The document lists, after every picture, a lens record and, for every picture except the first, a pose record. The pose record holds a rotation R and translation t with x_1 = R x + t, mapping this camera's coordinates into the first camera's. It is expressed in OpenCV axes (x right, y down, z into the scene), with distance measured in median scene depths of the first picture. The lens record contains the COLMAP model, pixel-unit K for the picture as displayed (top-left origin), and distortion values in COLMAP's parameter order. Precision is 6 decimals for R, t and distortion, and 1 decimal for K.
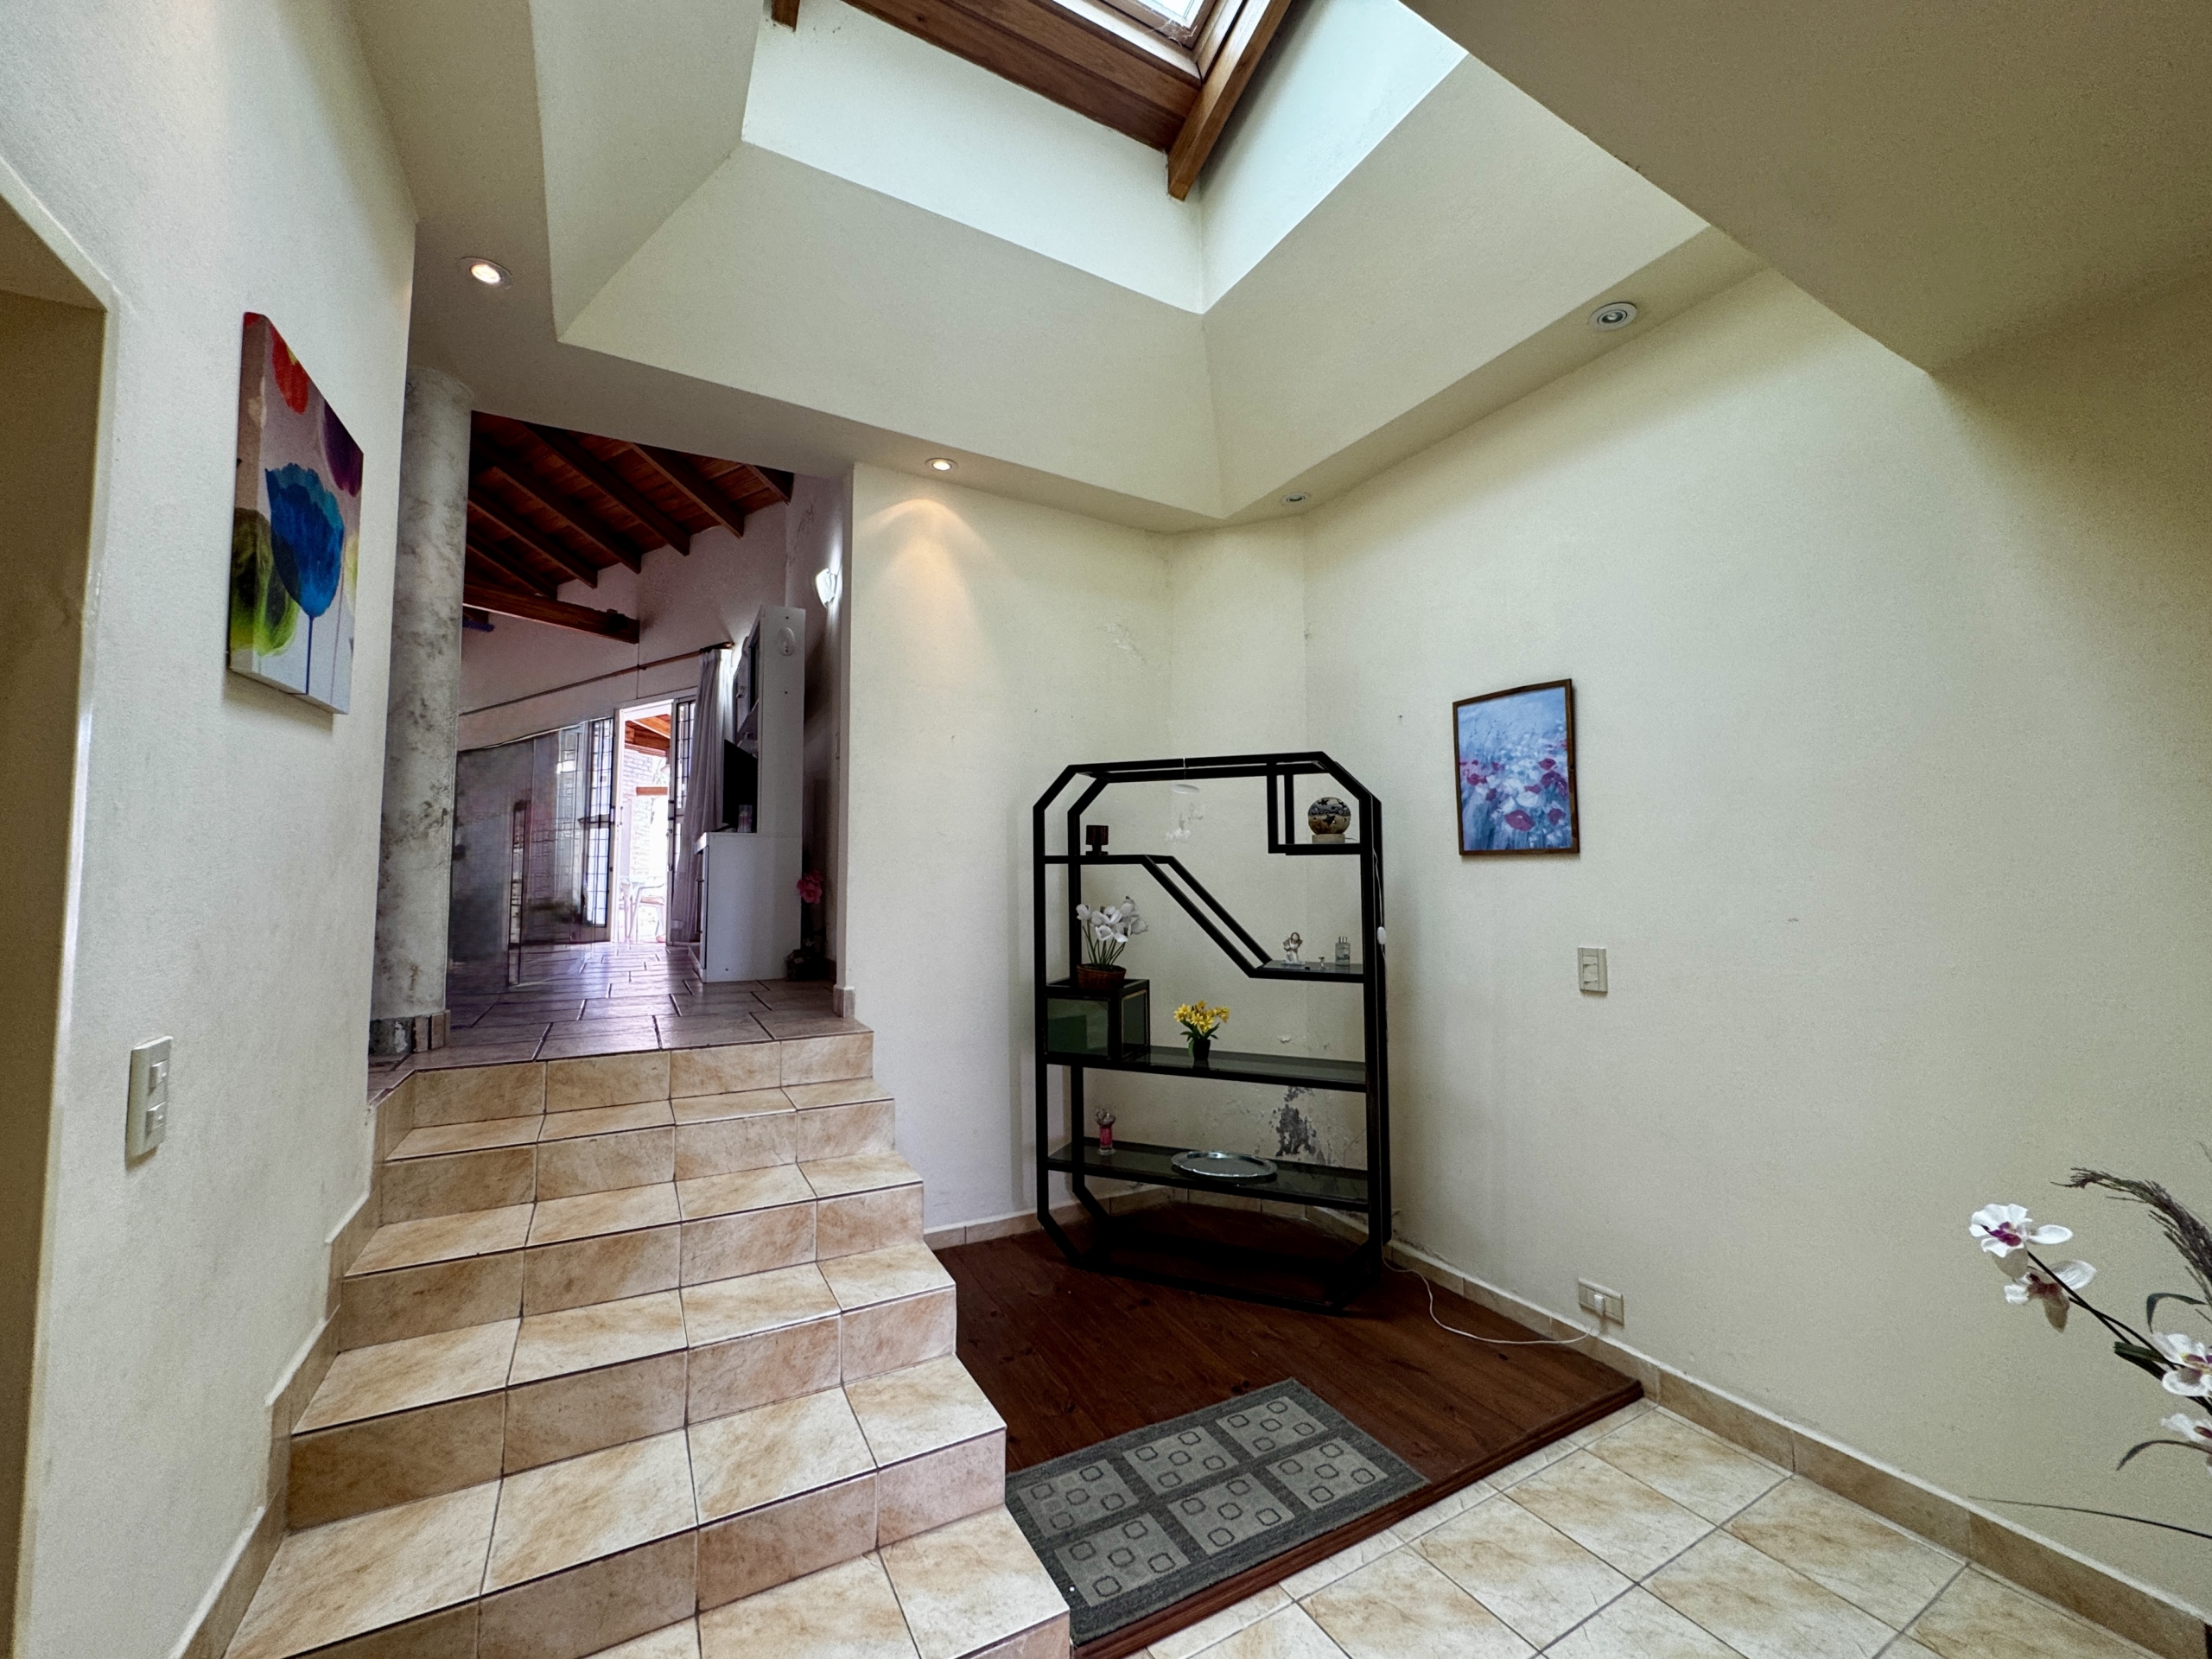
lens RADIAL K [[879.5, 0, 1104.0], [0, 879.5, 827.1], [0, 0, 1]] dist [-0.003214, 0.000732]
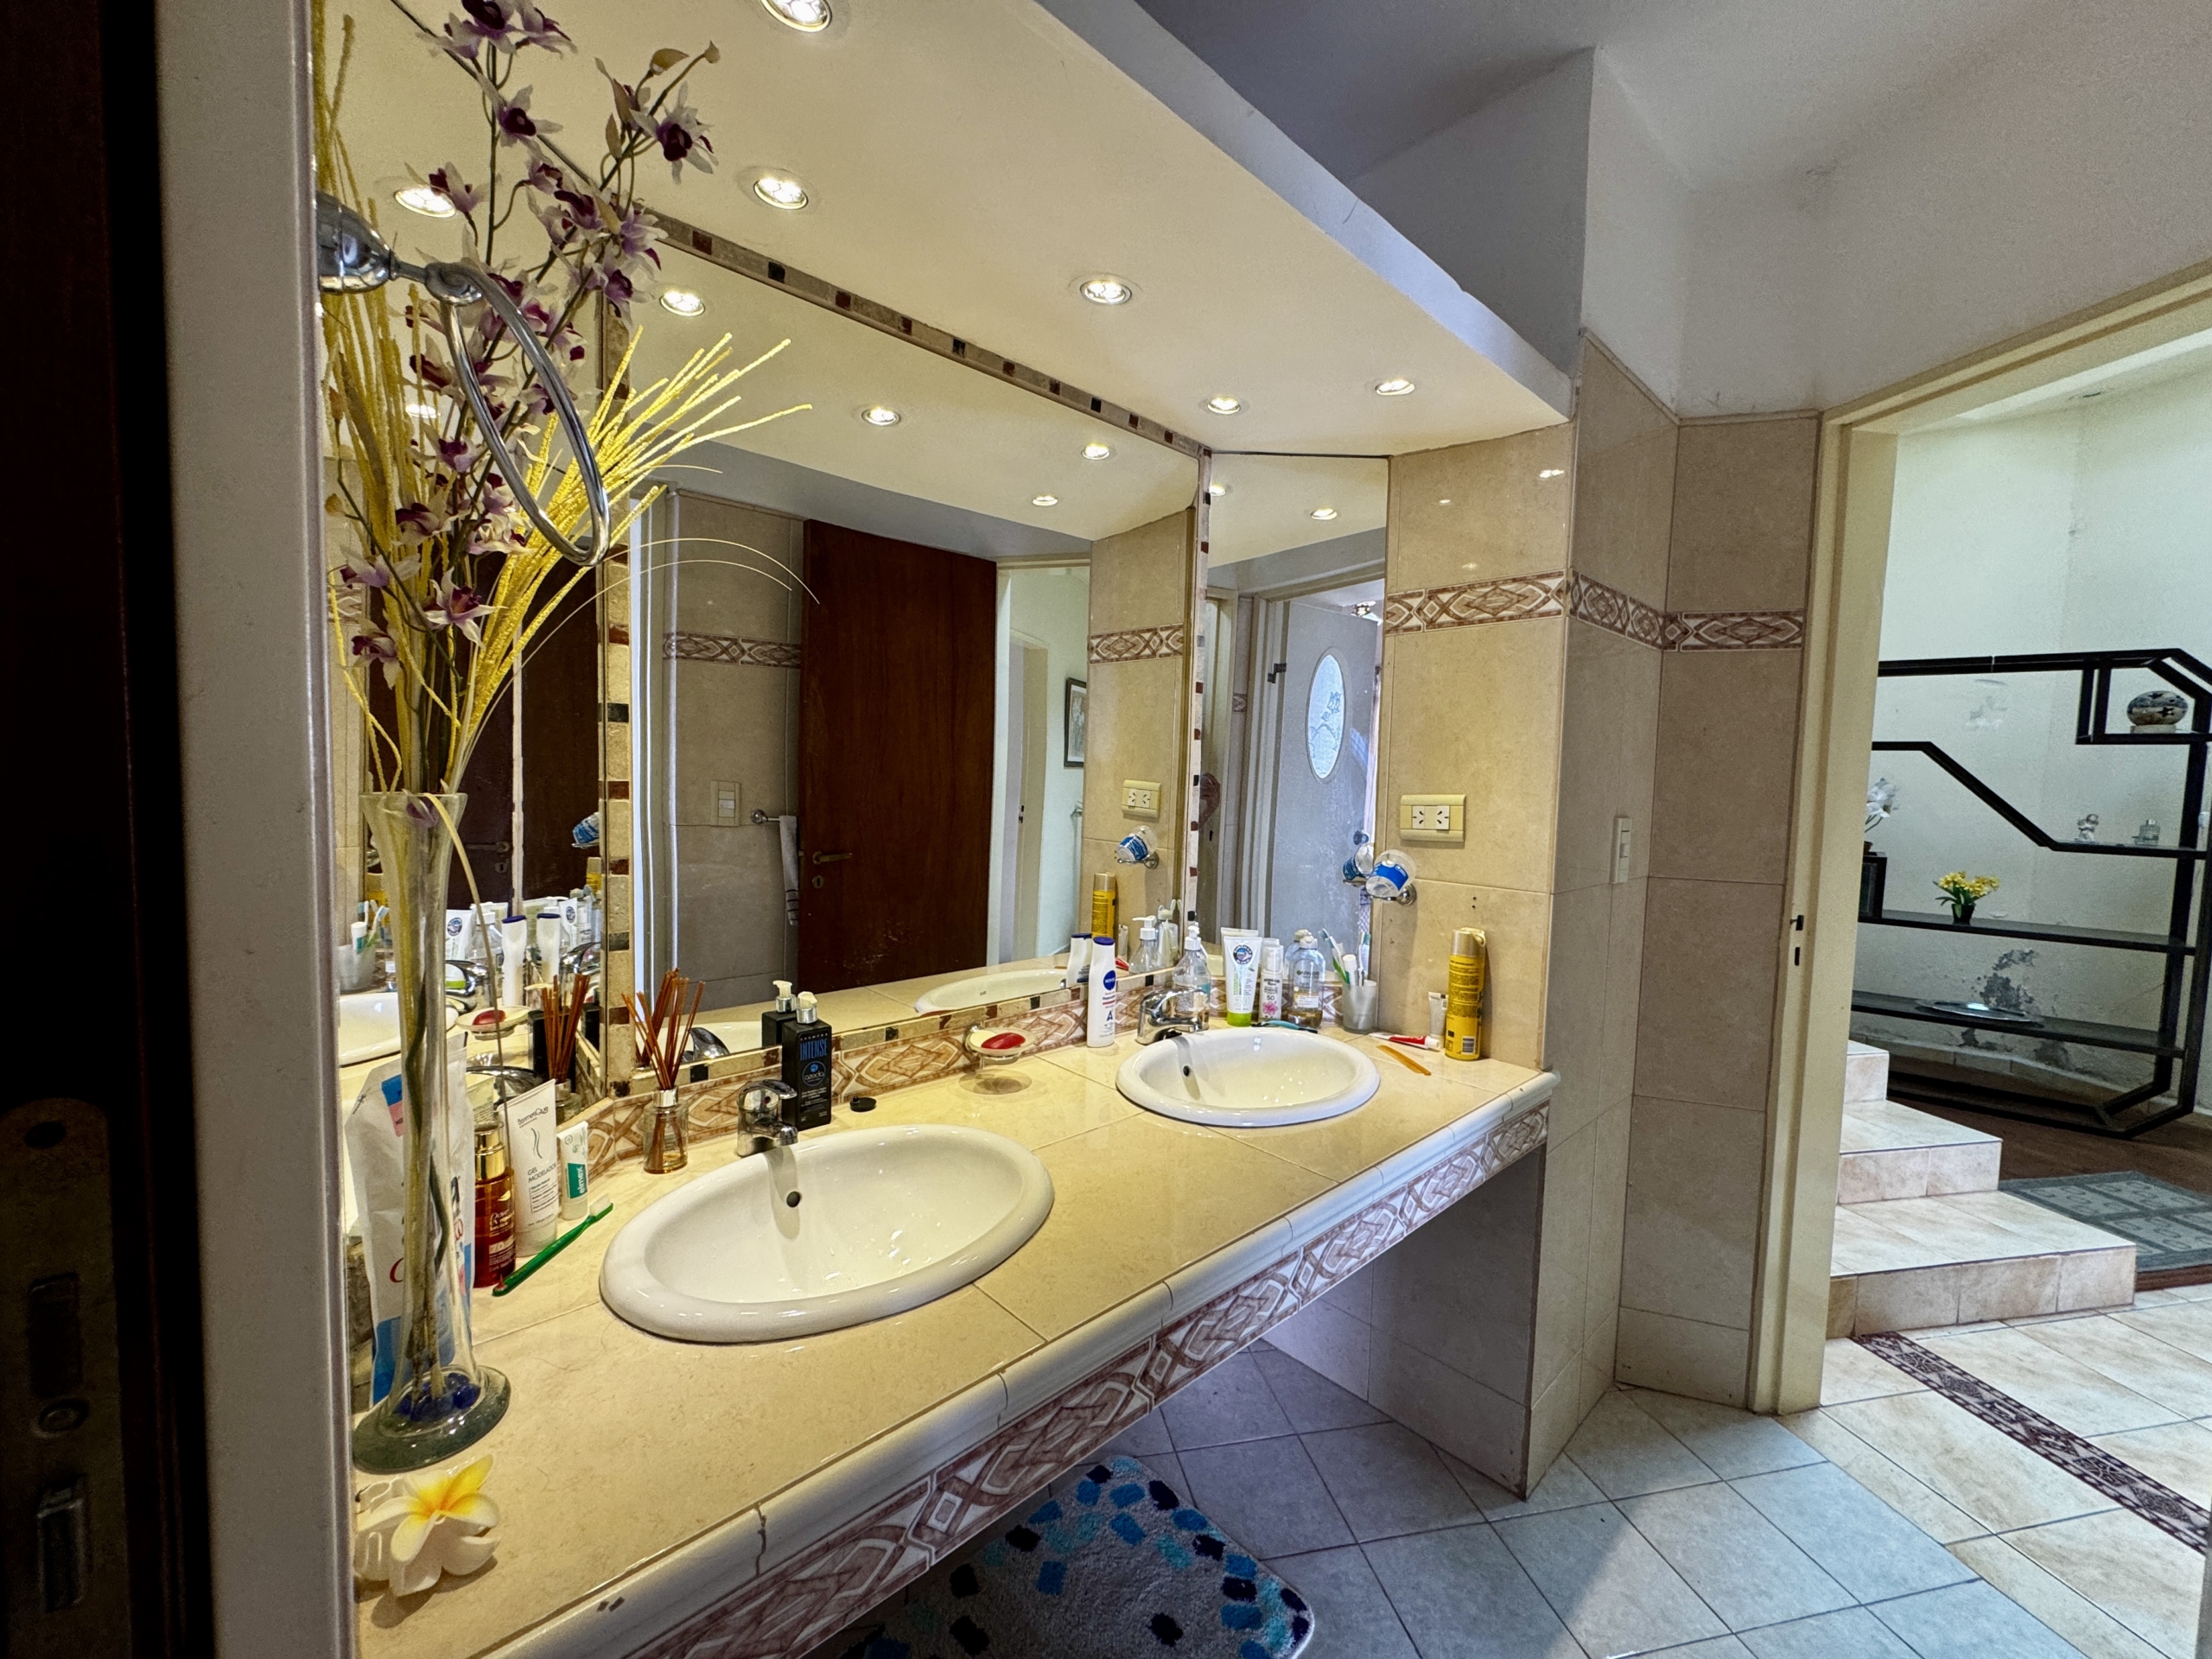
lens RADIAL K [[879.5, 0, 1104.0], [0, 879.5, 827.1], [0, 0, 1]] dist [-0.003214, 0.000732]
pose [[0.954840, 0.046158, -0.293515, -0.651477], [-0.010524, 0.992494, 0.121843, 0.014303], [0.296935, -0.113252, 0.948158, -0.422482]]
